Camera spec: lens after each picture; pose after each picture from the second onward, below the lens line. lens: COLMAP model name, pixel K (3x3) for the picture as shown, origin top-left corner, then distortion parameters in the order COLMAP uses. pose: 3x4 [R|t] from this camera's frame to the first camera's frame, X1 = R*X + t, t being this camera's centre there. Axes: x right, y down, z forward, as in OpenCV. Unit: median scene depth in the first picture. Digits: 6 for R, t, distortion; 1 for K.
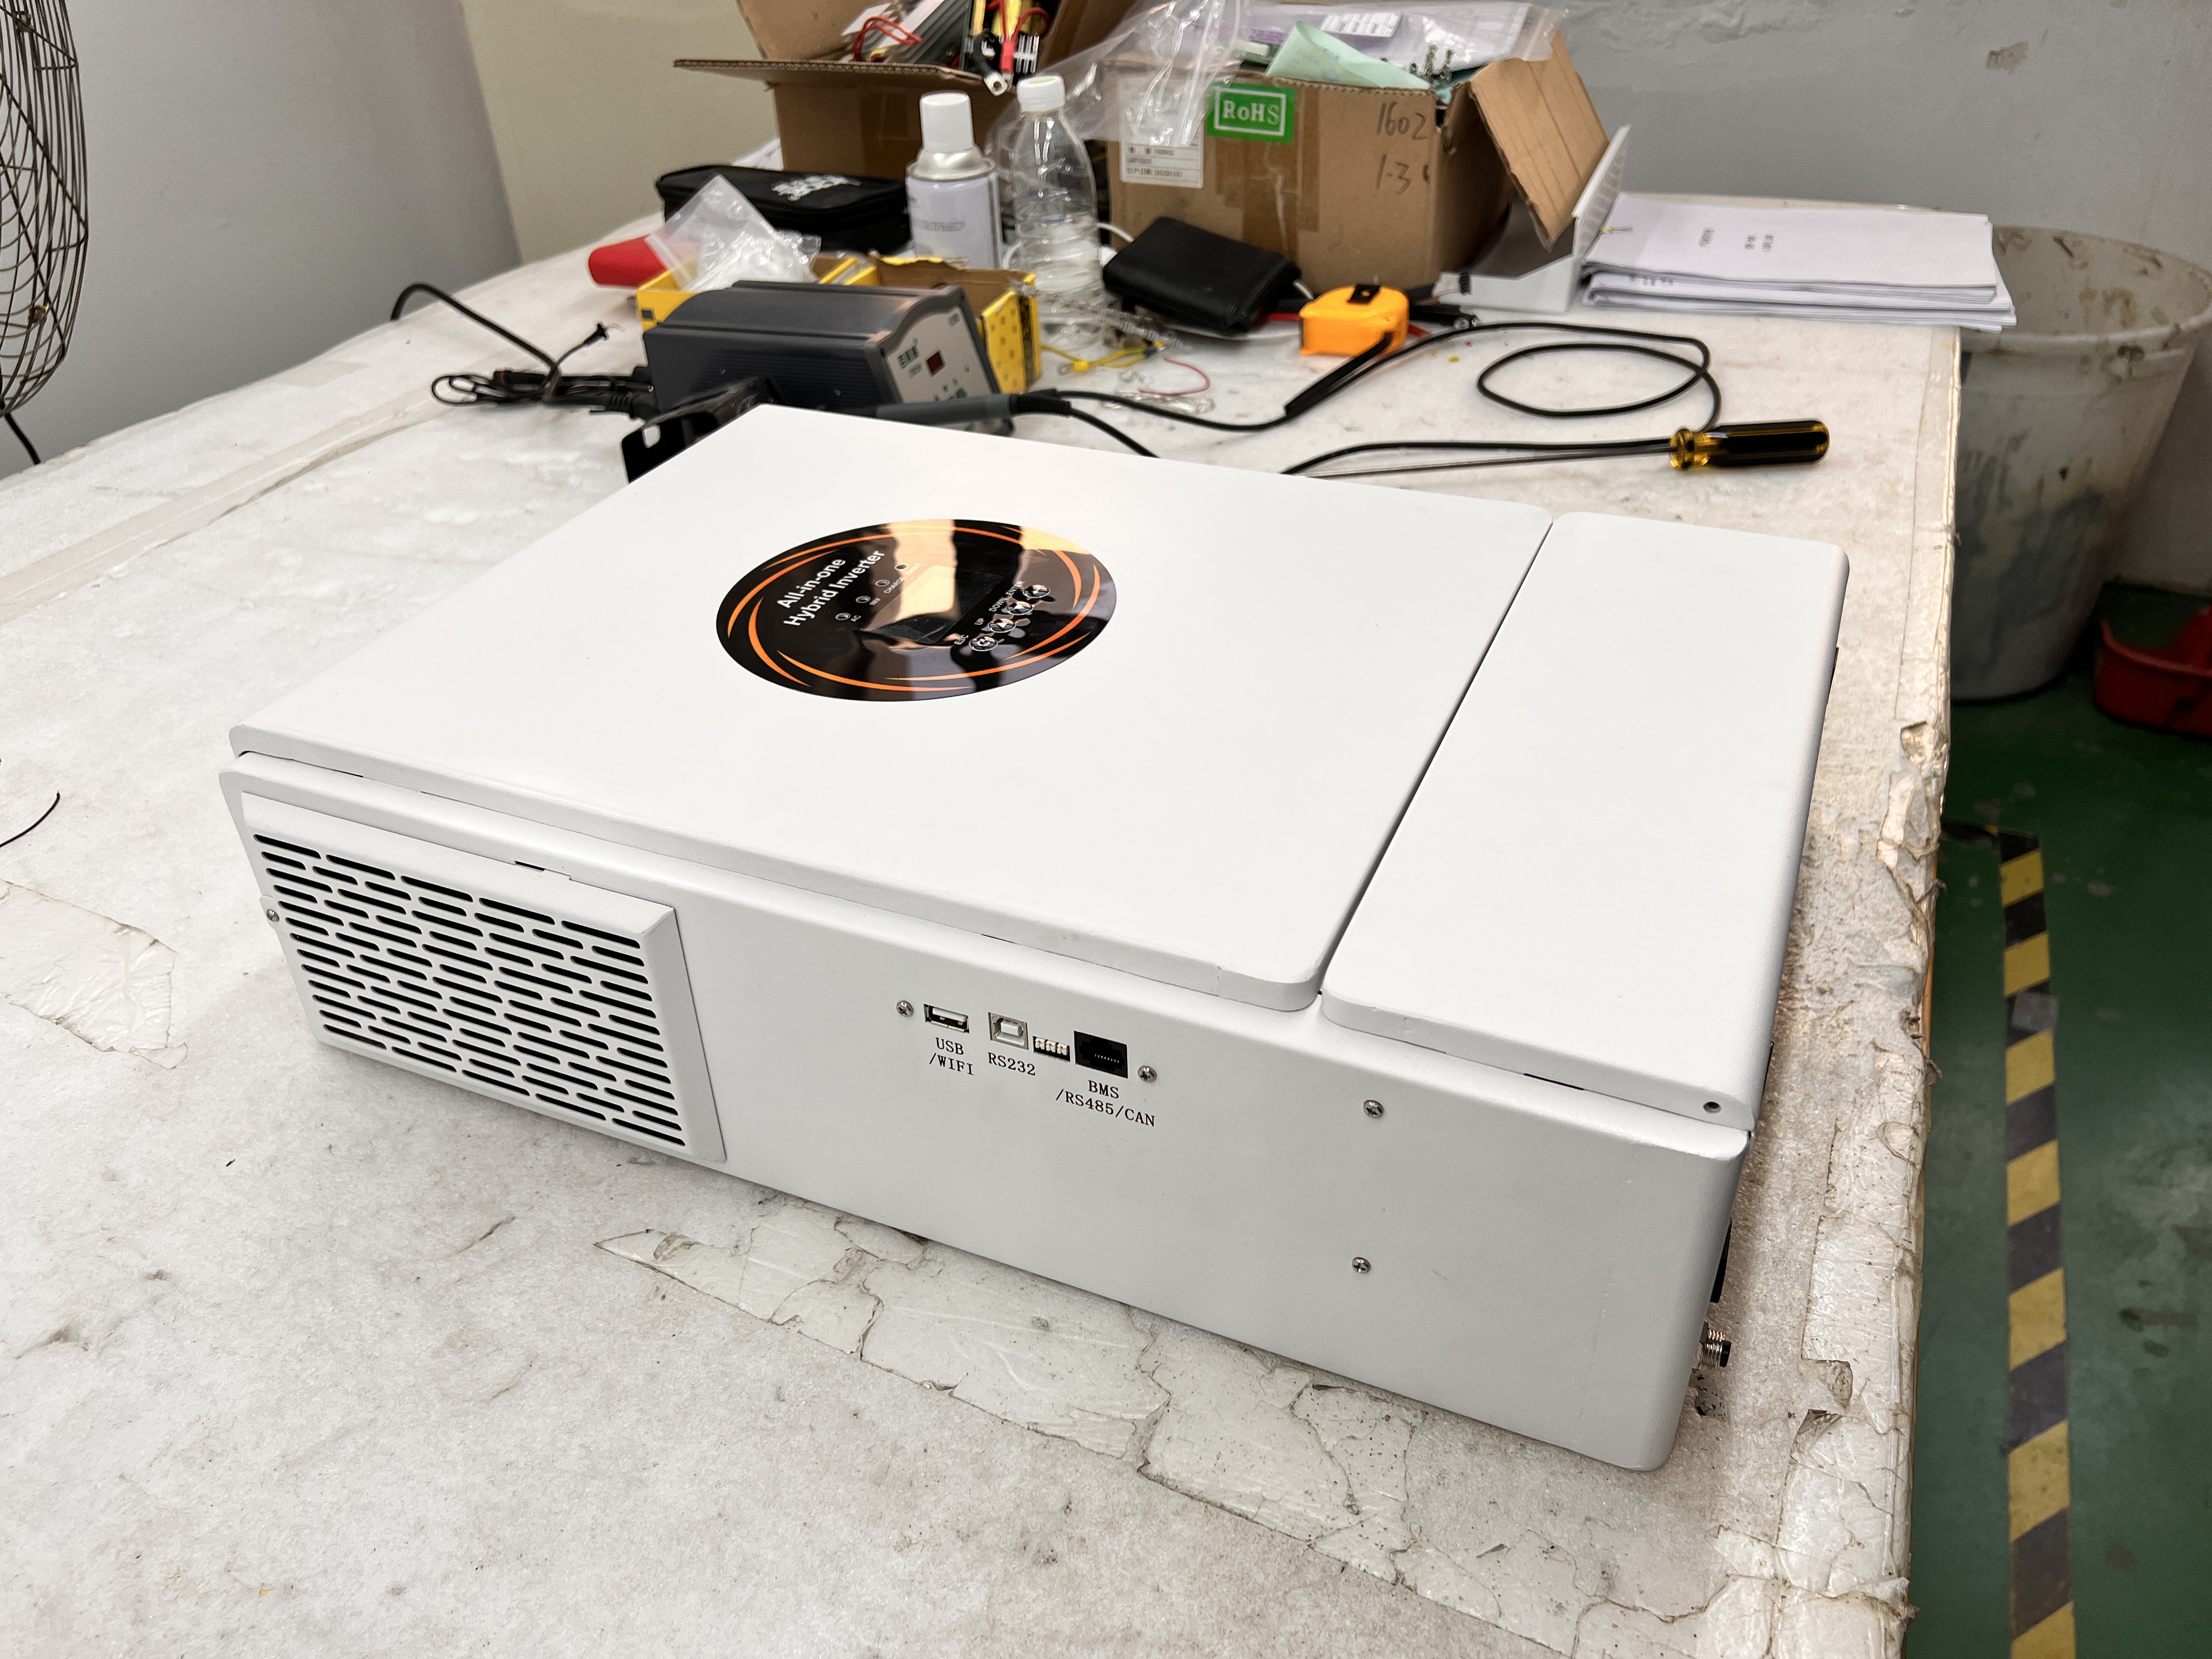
lens RADIAL K [[1689.1, 0, 1096.5], [0, 1689.1, 829.5], [0, 0, 1]] dist [0.033200, -0.046404]
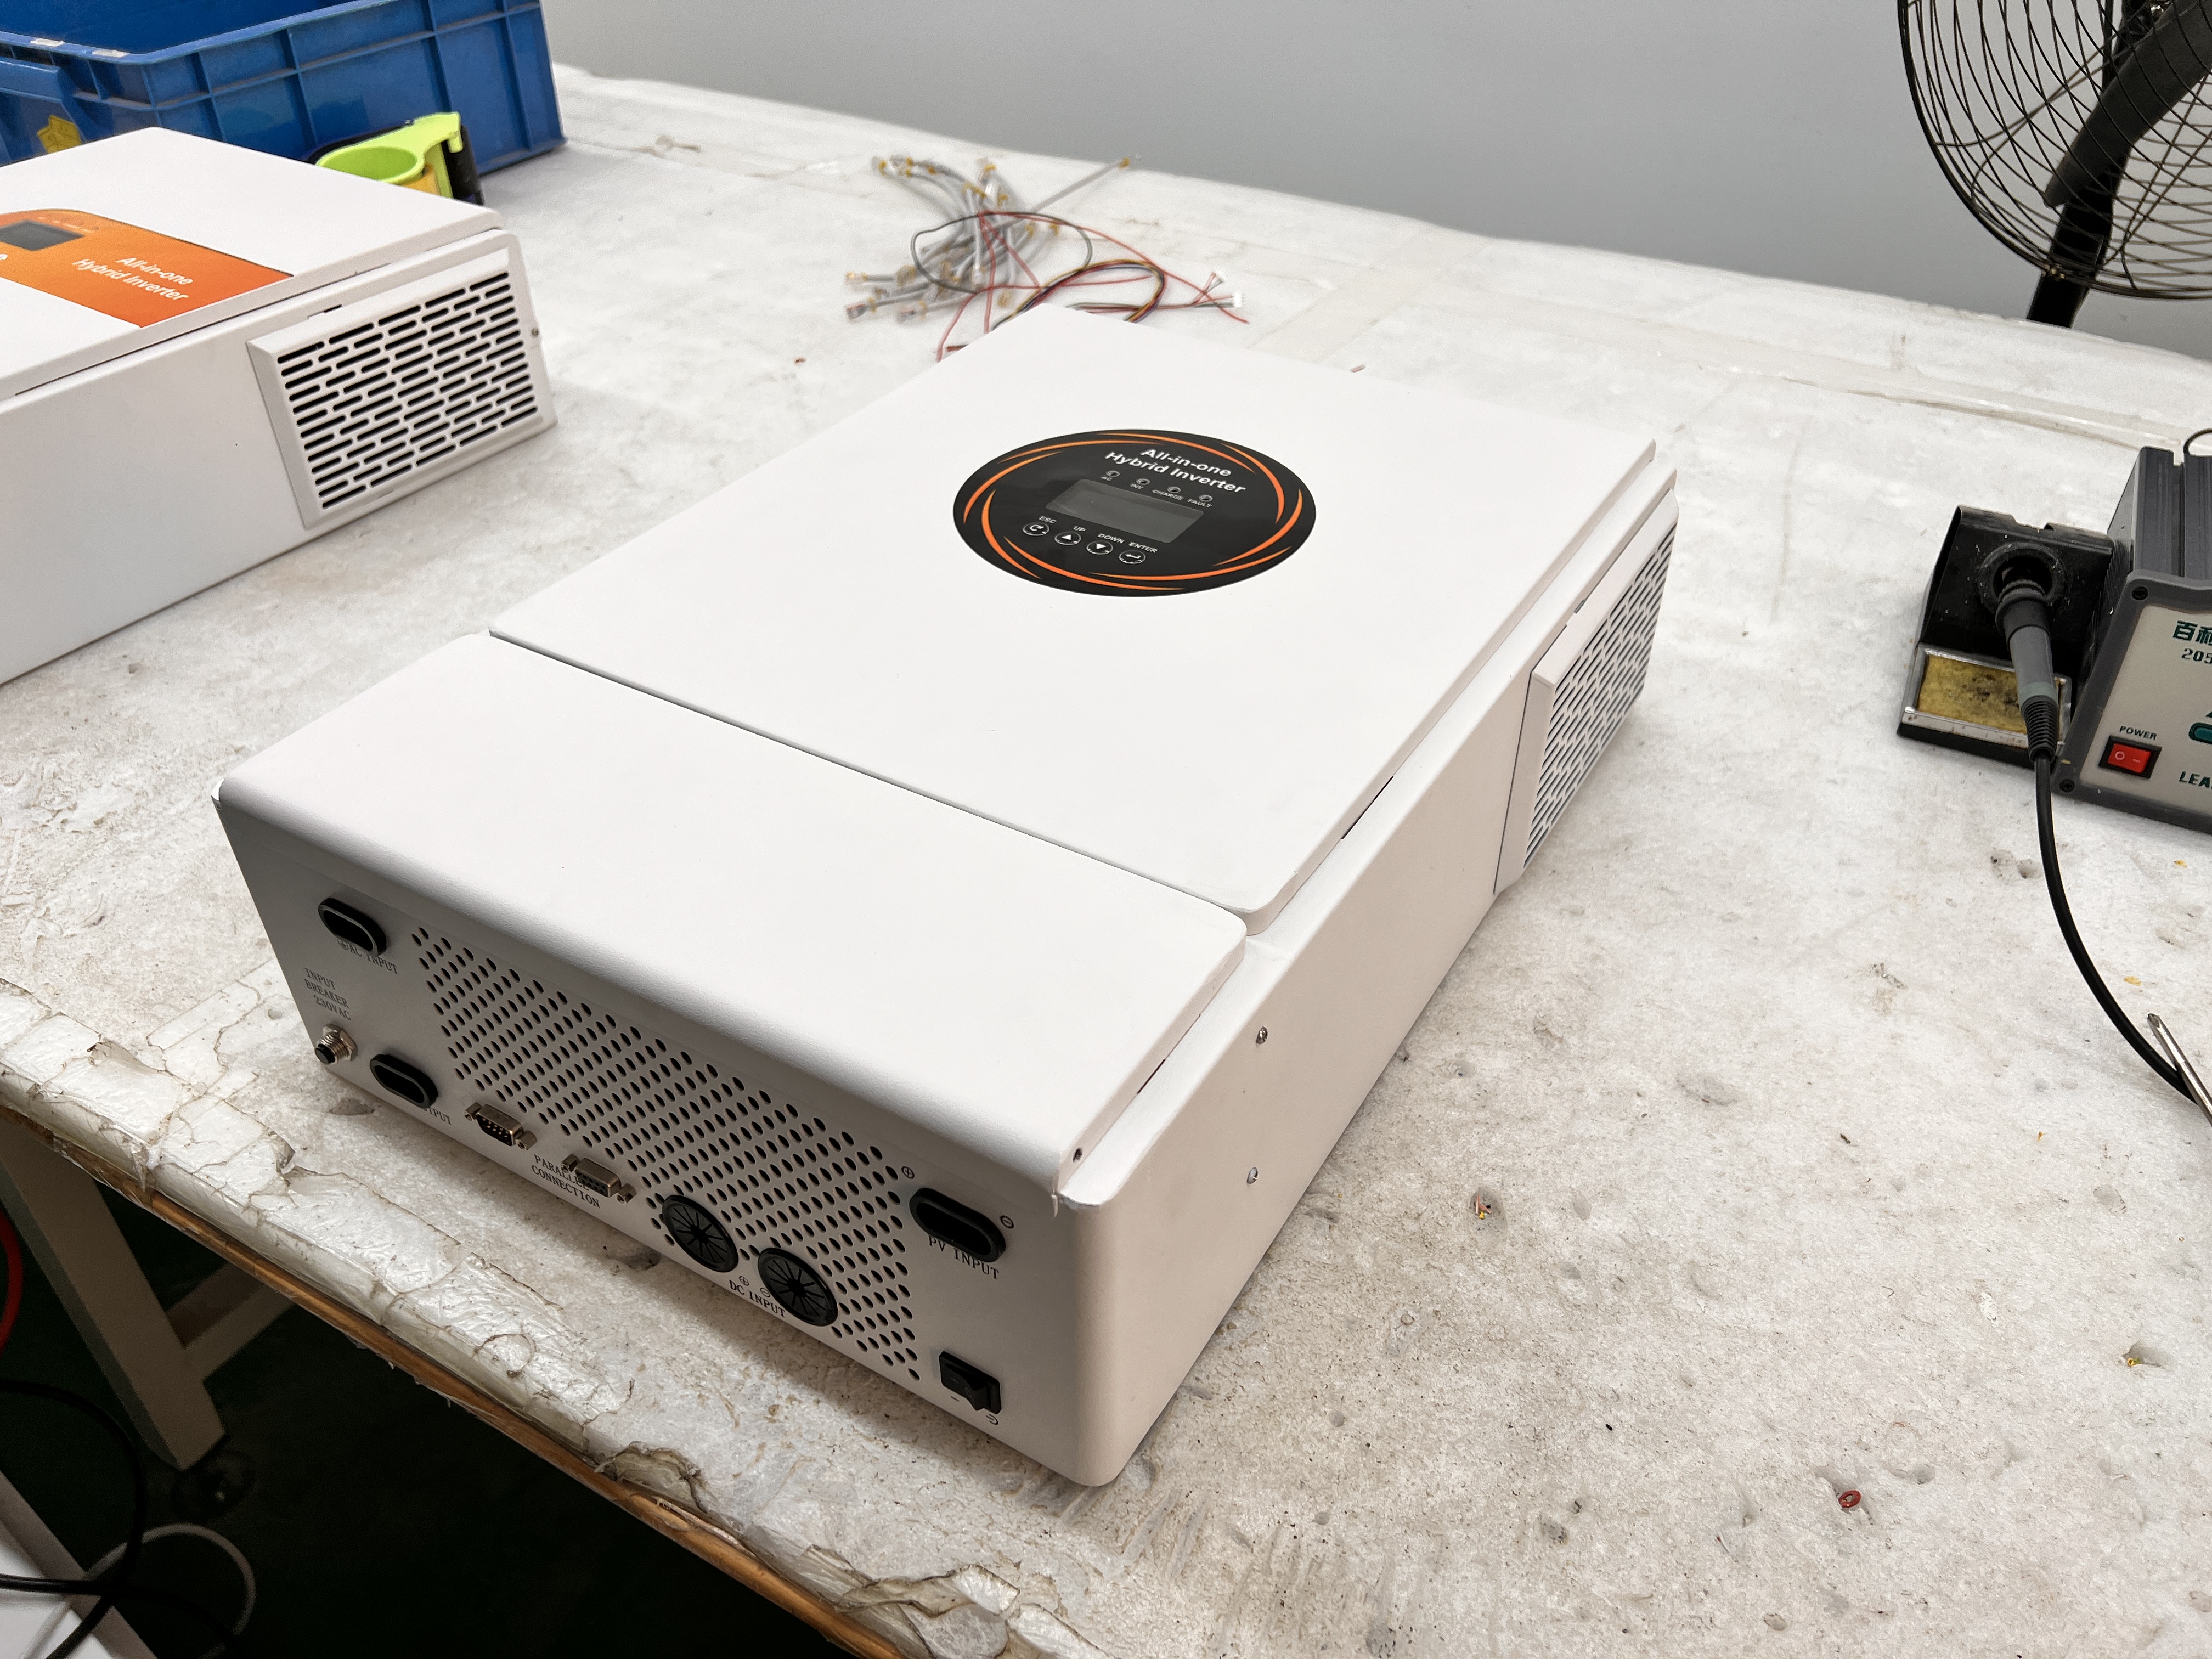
lens RADIAL K [[1689.1, 0, 1107.7], [0, 1689.1, 827.5], [0, 0, 1]] dist [0.033200, -0.046404]
pose [[-0.128493, 0.630016, -0.765878, 0.474920], [-0.549253, 0.597806, 0.583909, -0.352127], [0.825719, 0.495689, 0.269224, 0.432512]]
